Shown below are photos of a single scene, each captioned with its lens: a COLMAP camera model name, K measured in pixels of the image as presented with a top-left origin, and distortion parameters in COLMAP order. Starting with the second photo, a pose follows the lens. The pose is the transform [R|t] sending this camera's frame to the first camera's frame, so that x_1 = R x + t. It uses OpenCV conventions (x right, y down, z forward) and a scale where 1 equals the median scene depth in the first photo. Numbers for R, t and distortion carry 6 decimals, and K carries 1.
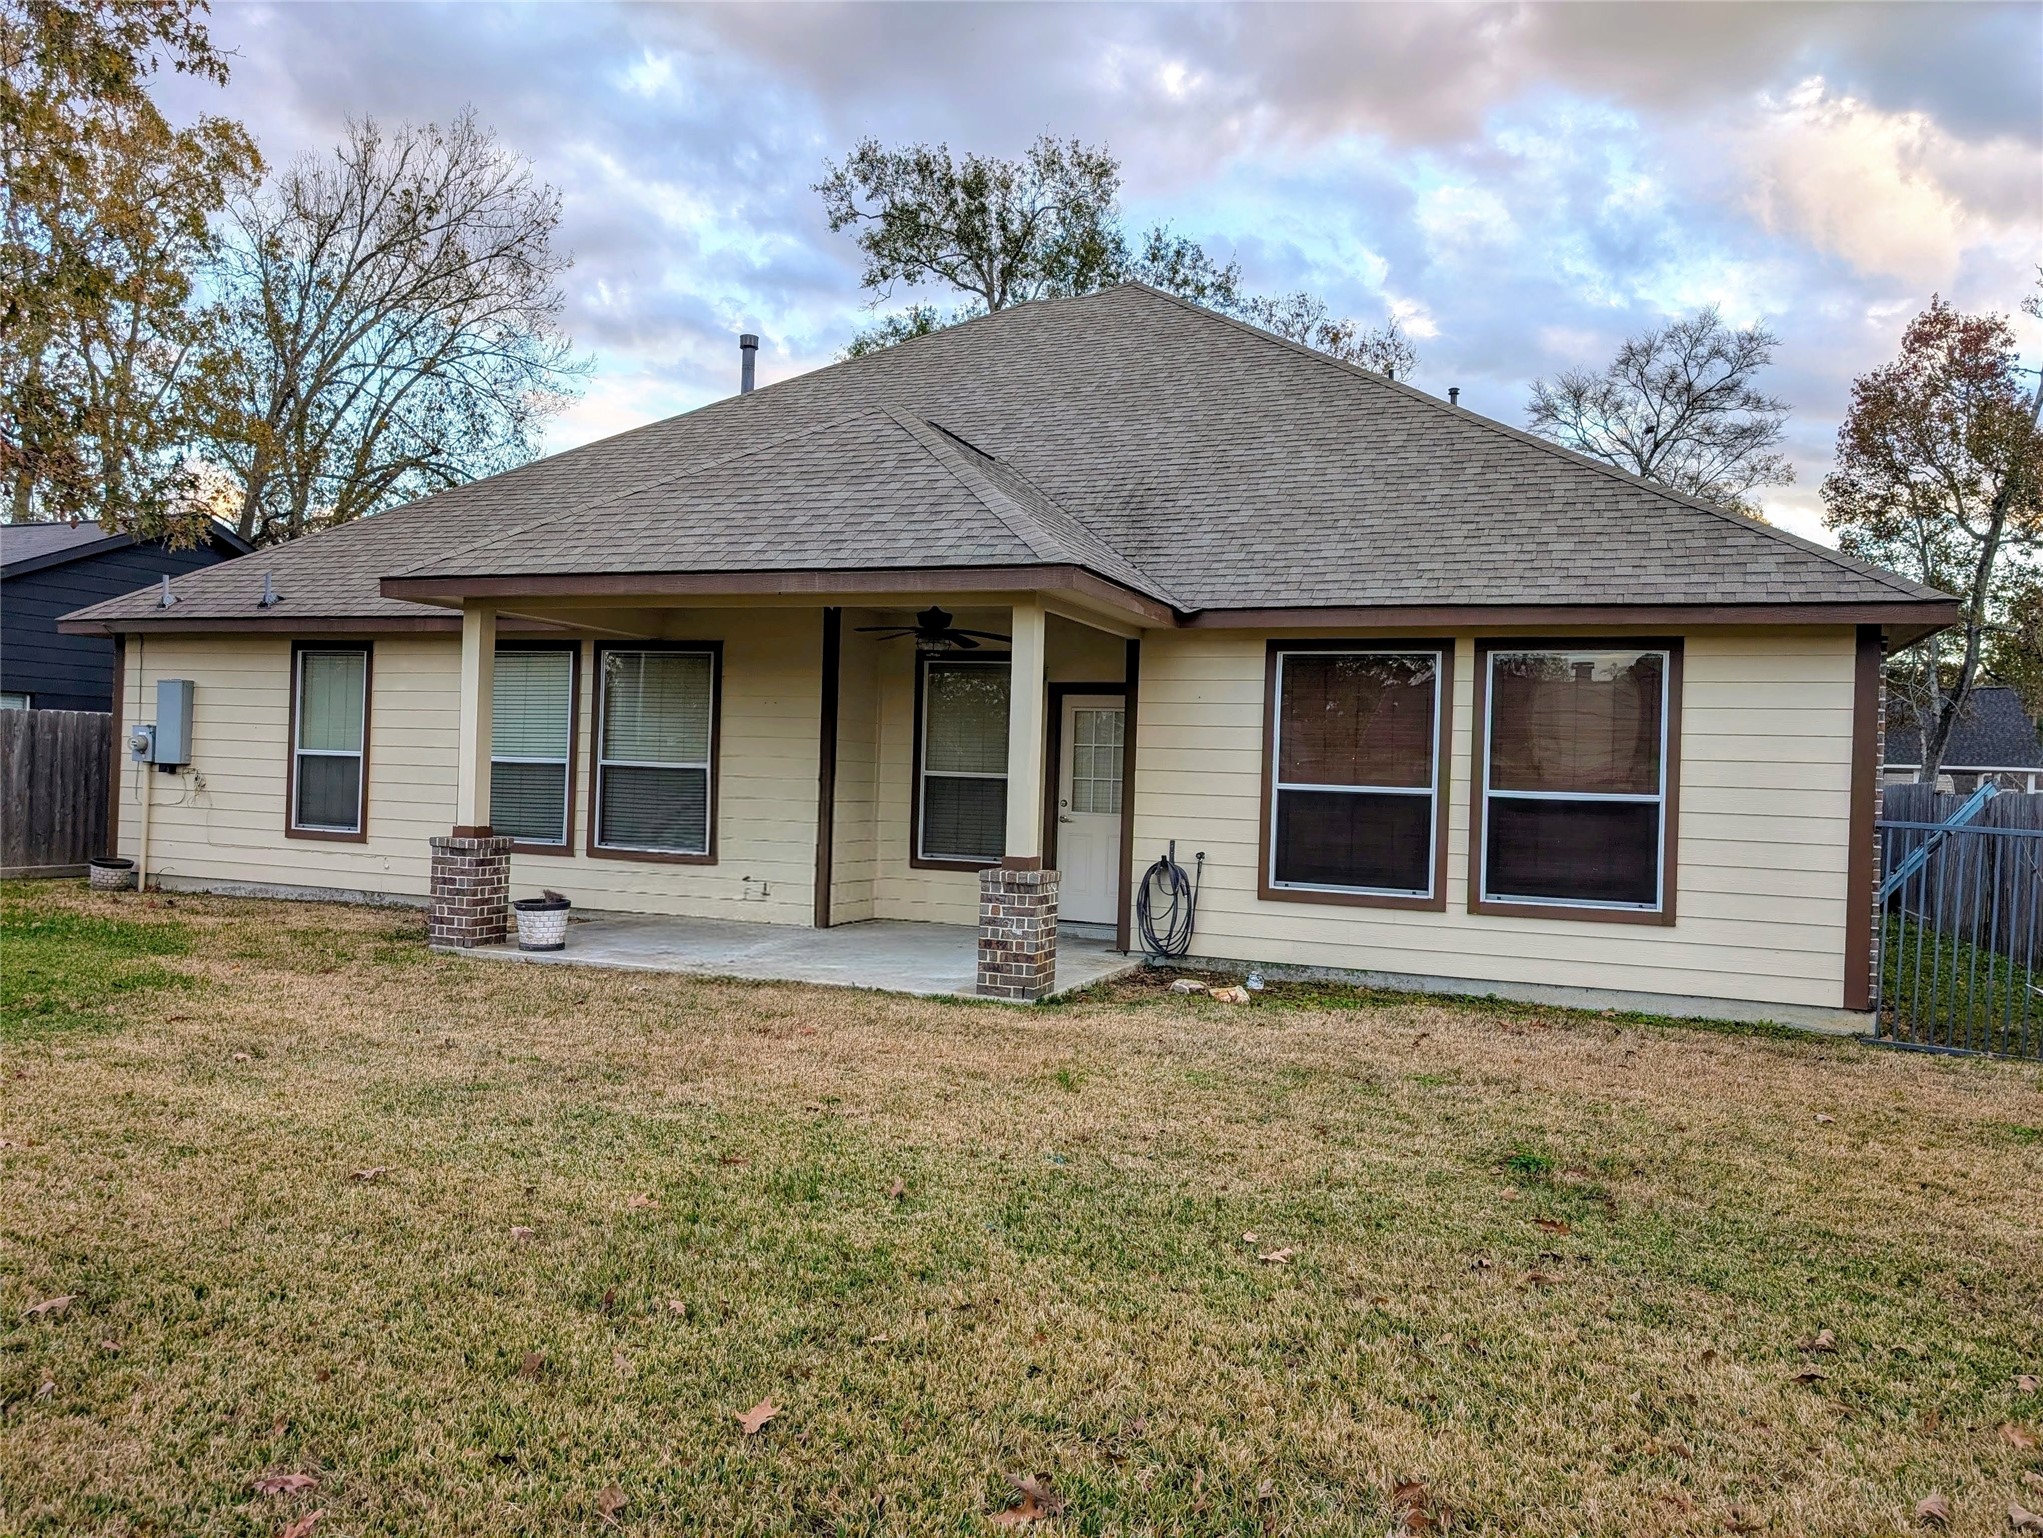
lens RADIAL K [[1457.4, 0, 1016.6], [0, 1457.4, 763.6], [0, 0, 1]] dist [0.027803, -0.042626]
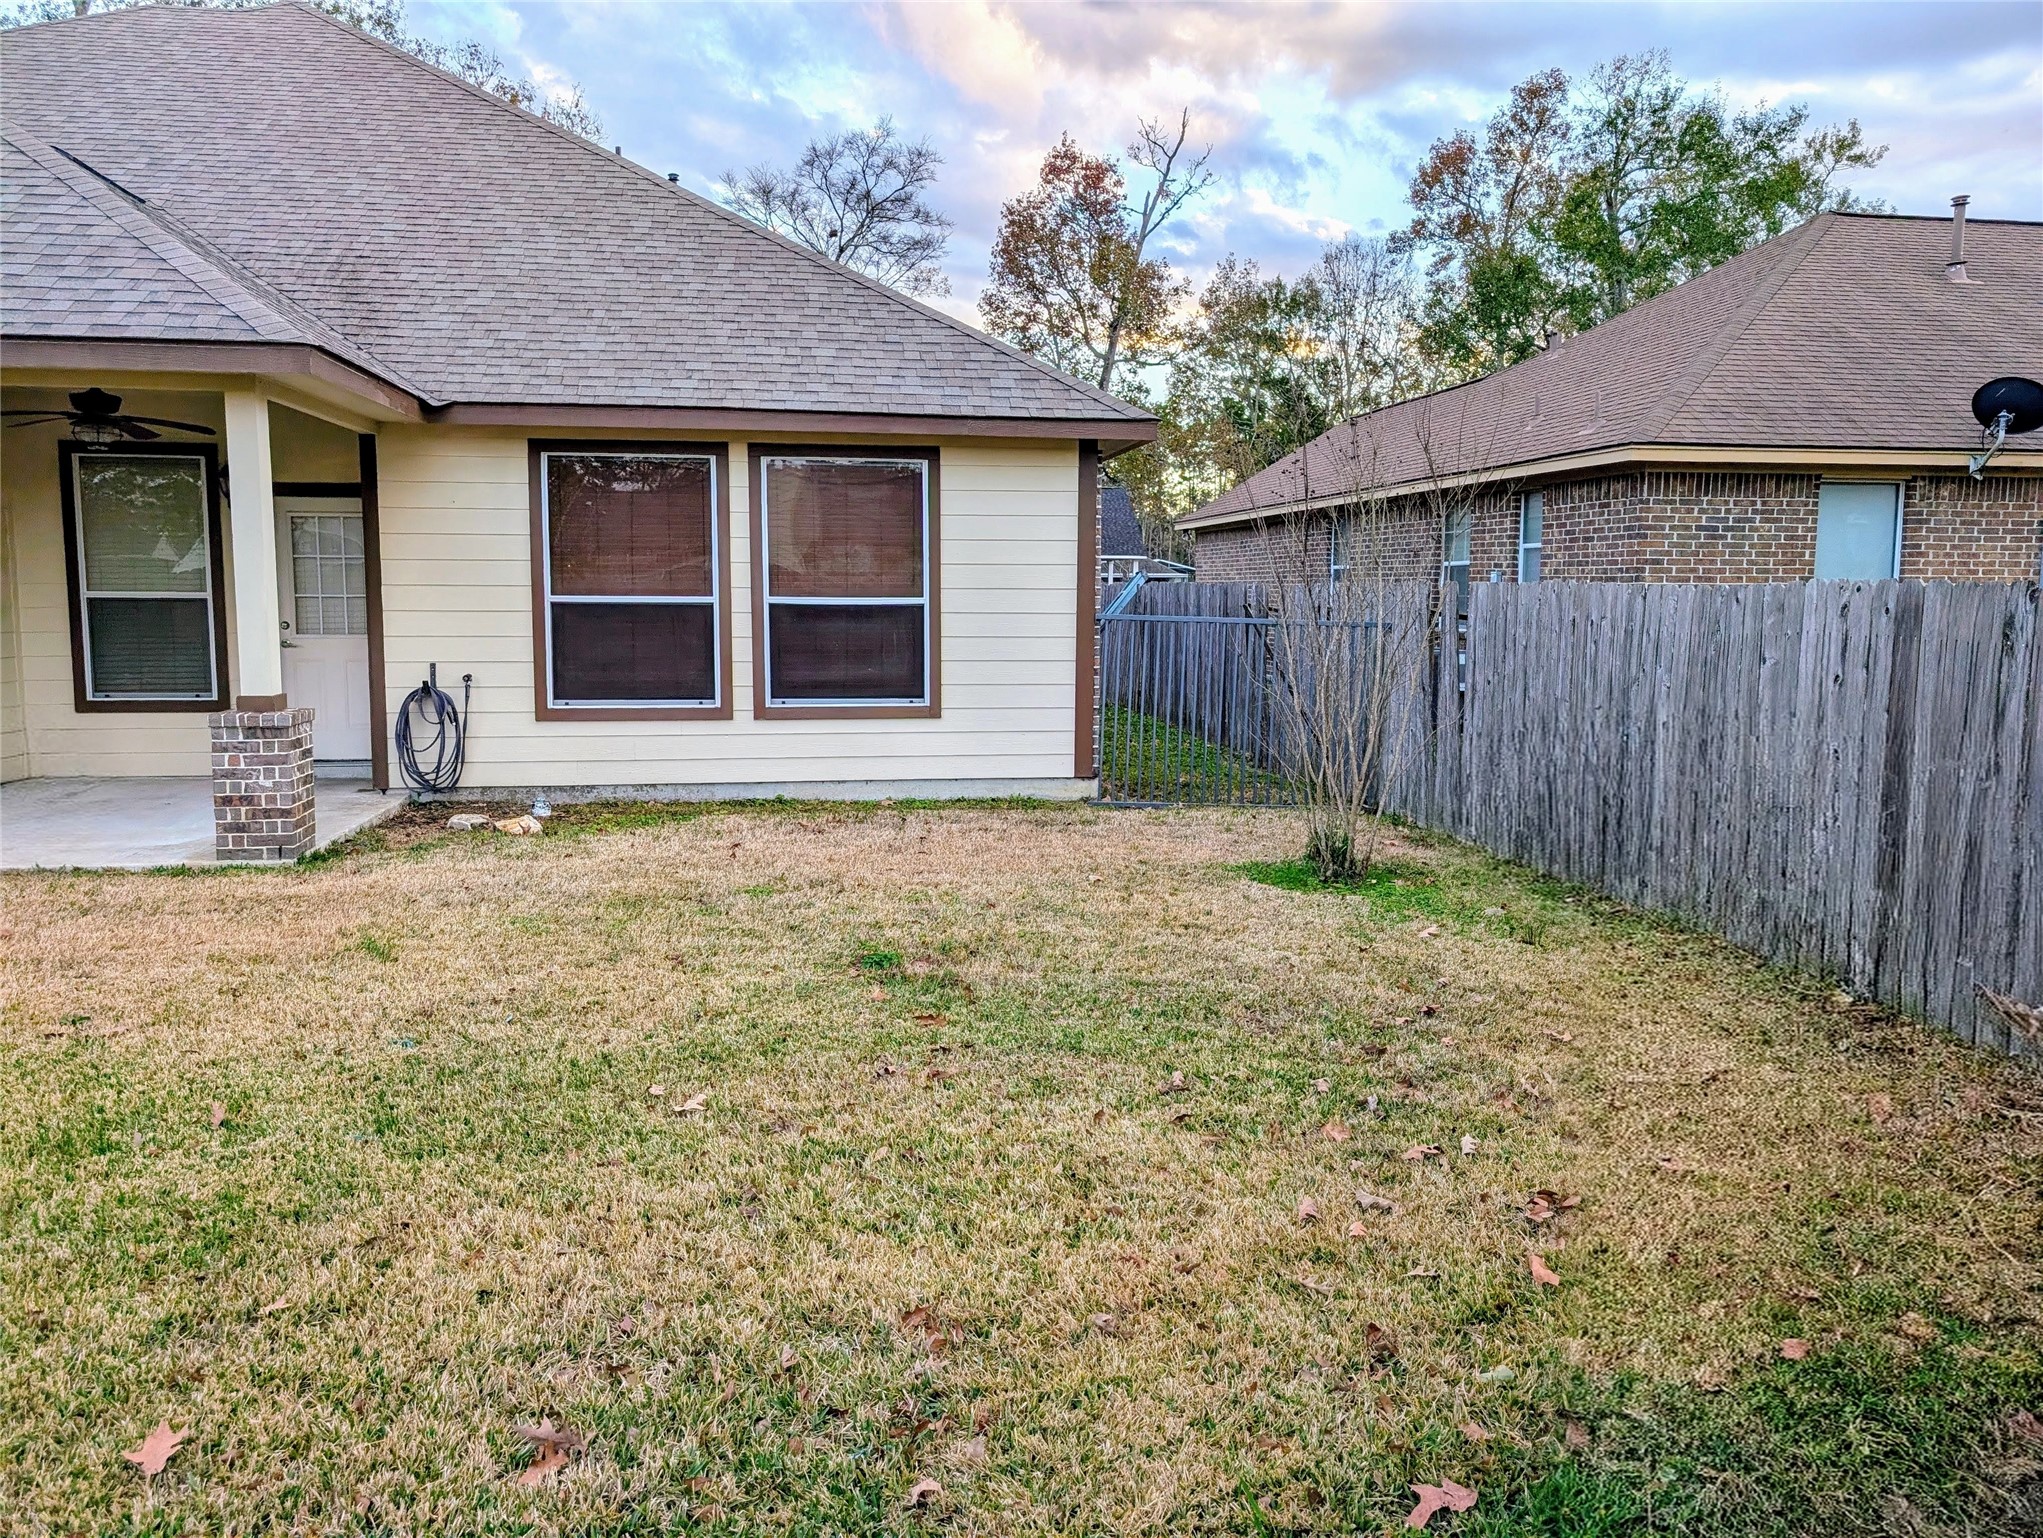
lens RADIAL K [[1457.4, 0, 959.4], [0, 1457.4, 728.8], [0, 0, 1]] dist [0.027803, -0.042626]
pose [[0.863557, -0.080180, 0.497835, -0.076679], [0.020403, 0.992025, 0.124381, -0.014720], [-0.503838, -0.097253, 0.858306, 0.064584]]
